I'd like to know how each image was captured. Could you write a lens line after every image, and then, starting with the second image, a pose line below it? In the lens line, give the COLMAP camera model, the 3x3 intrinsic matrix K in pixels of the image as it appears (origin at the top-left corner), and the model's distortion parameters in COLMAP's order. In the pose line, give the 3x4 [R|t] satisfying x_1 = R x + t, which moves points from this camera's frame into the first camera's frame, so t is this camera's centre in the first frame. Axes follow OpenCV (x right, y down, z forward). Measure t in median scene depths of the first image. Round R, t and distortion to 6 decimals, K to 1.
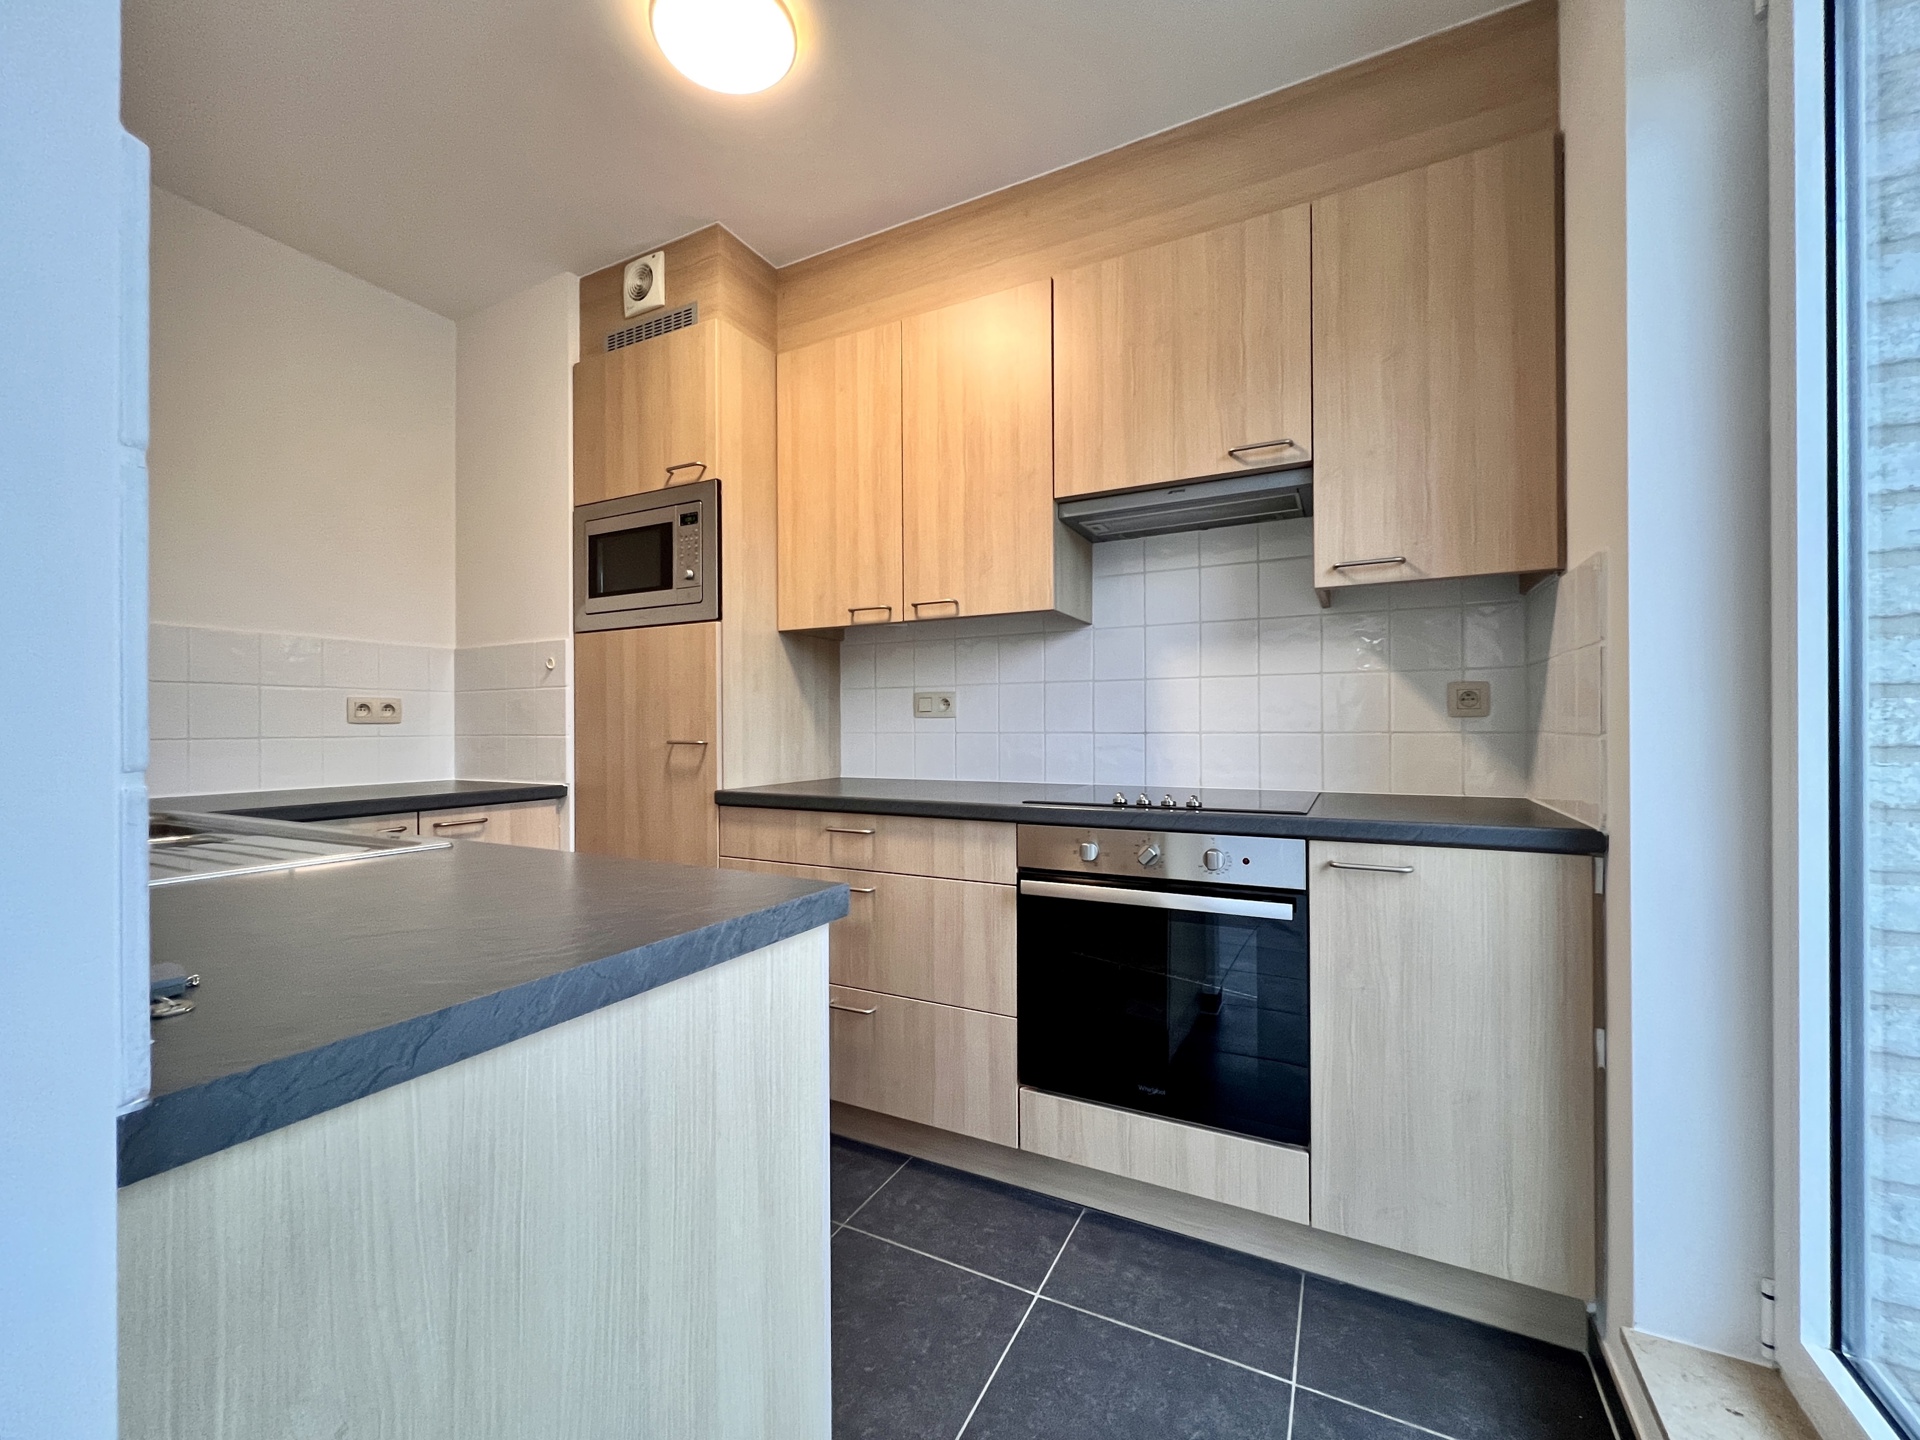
lens RADIAL K [[773.1, 0, 957.5], [0, 773.1, 727.7], [0, 0, 1]] dist [-0.001078, 0.000097]
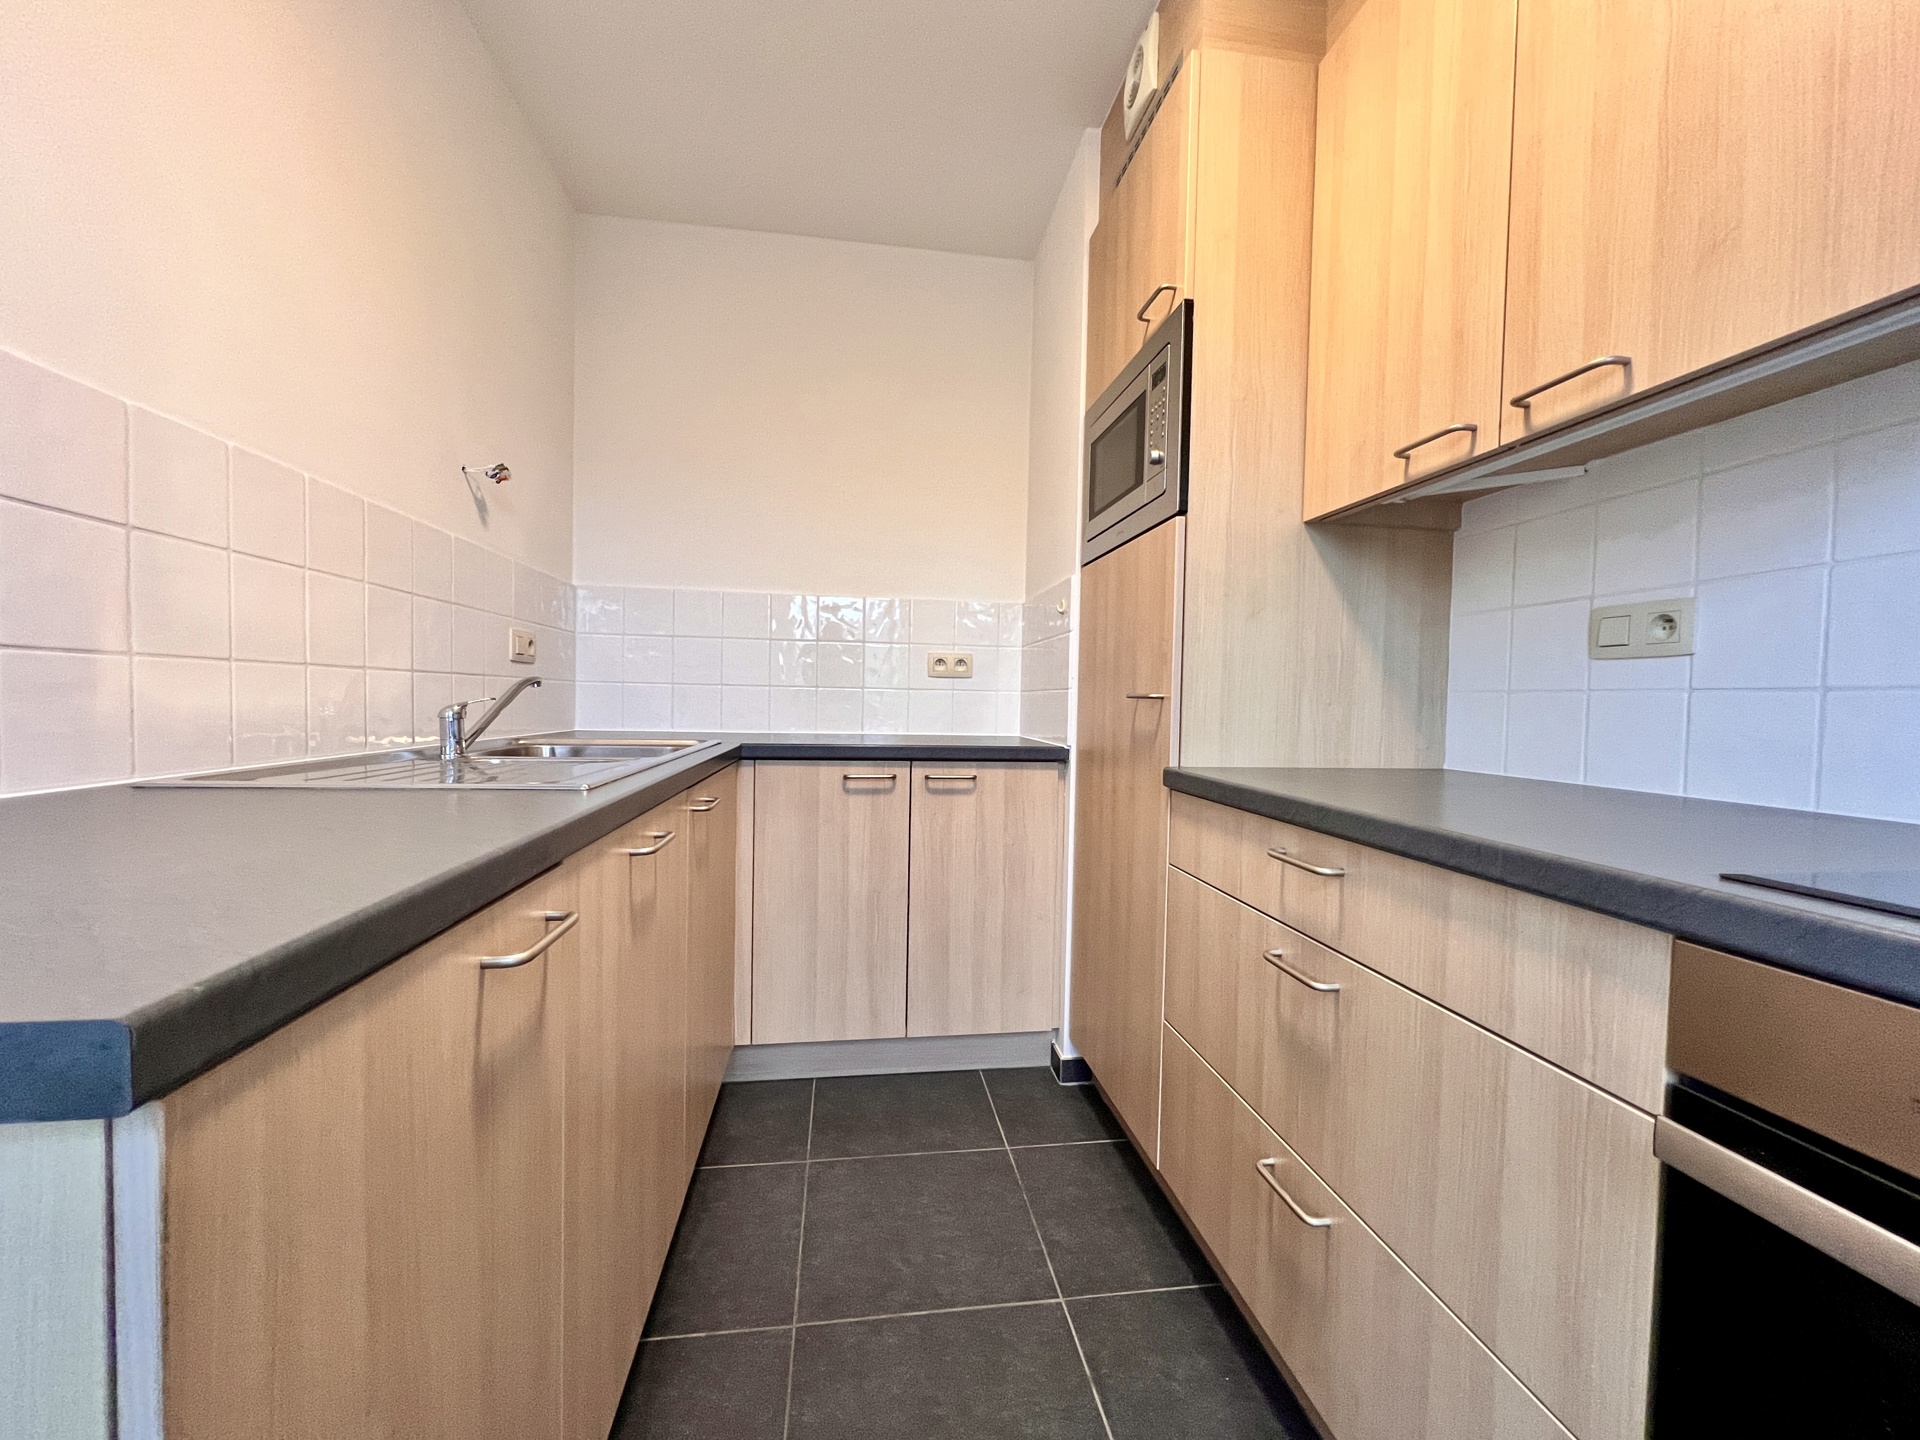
lens RADIAL K [[773.1, 0, 957.5], [0, 773.1, 727.7], [0, 0, 1]] dist [-0.001078, 0.000097]
pose [[0.582679, 0.046155, -0.811391, 0.136552], [-0.024416, 0.998930, 0.039290, 0.025797], [0.812335, -0.003083, 0.583182, 0.477122]]
